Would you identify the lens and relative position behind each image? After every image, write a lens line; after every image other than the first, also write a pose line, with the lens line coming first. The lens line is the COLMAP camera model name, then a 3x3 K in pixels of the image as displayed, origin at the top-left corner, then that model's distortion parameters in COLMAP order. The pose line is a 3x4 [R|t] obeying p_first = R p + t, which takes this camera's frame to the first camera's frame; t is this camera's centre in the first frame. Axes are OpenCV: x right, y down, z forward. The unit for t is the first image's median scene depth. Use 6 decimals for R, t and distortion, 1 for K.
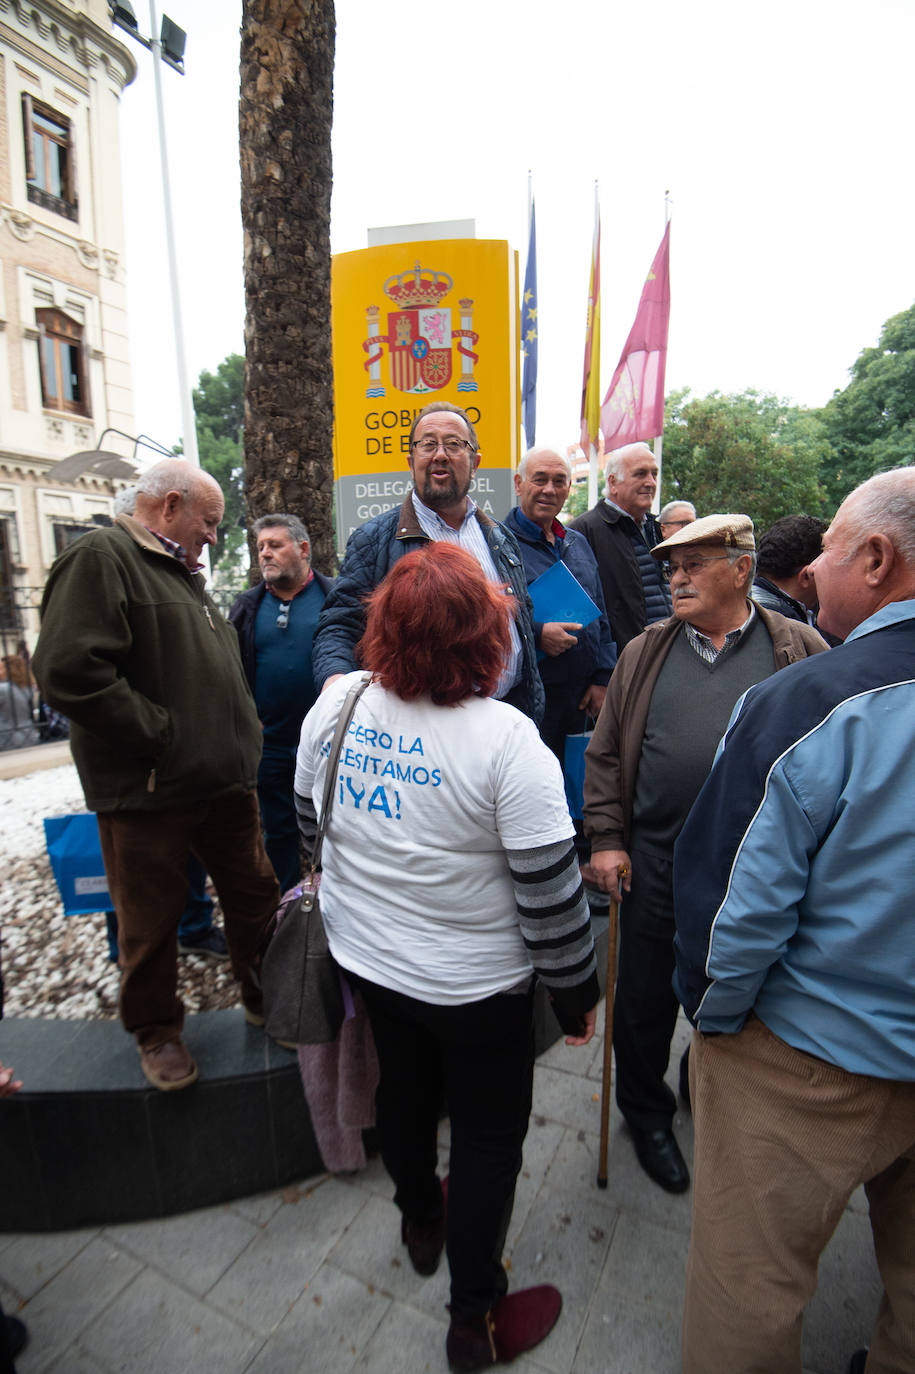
lens RADIAL K [[666.6, 0, 454.3], [0, 666.6, 689.9], [0, 0, 1]] dist [-0.004387, -0.006119]
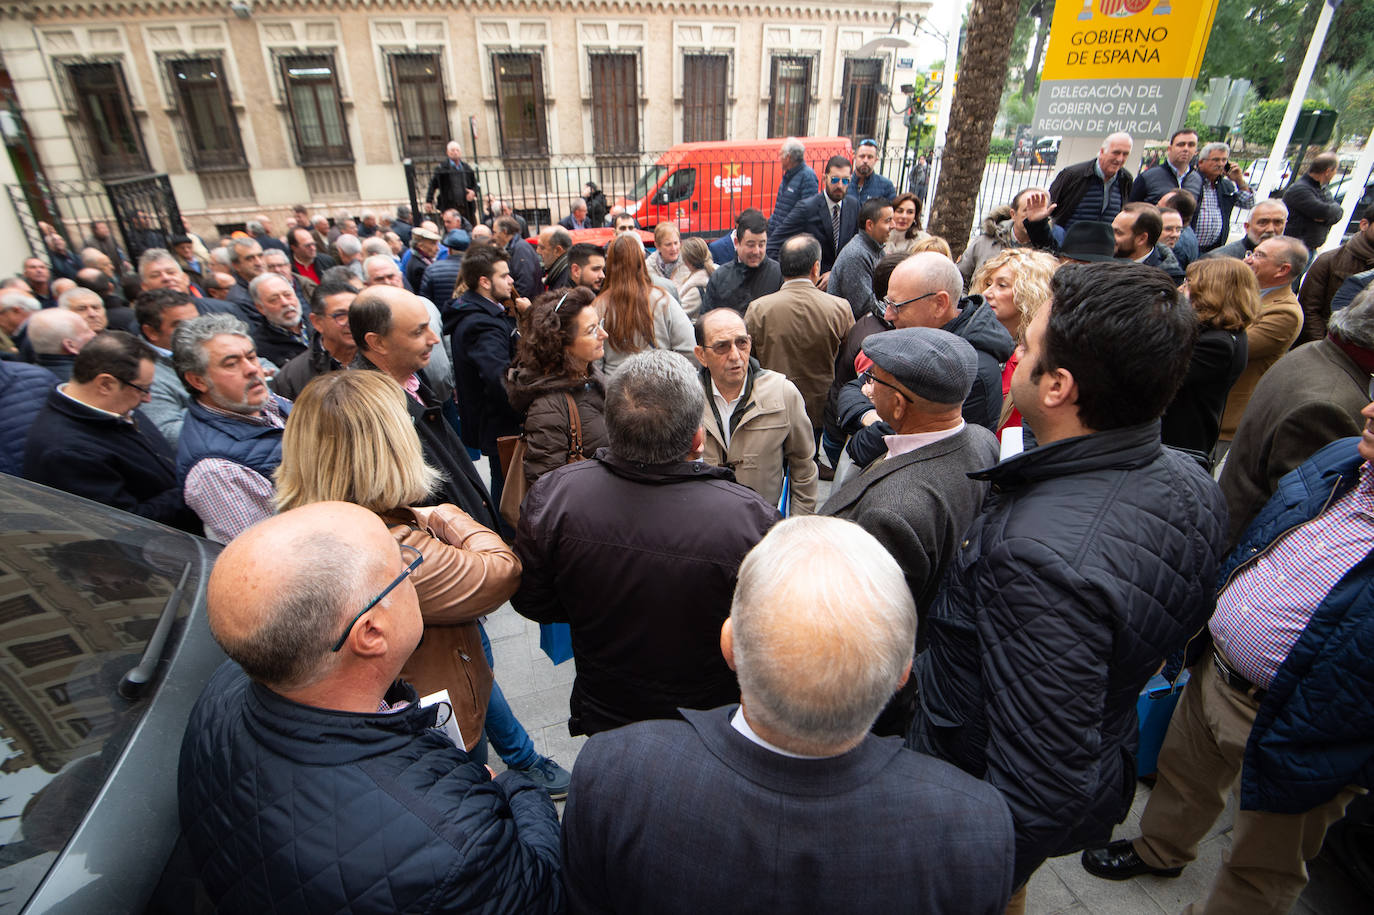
lens RADIAL K [[666.6, 0, 656.4], [0, 666.6, 436.5], [0, 0, 1]] dist [-0.004387, -0.006119]
pose [[0.723954, 0.317083, -0.612657, 0.350587], [-0.096226, 0.925838, 0.365464, -0.060257], [0.683104, -0.205626, 0.700776, -0.728791]]
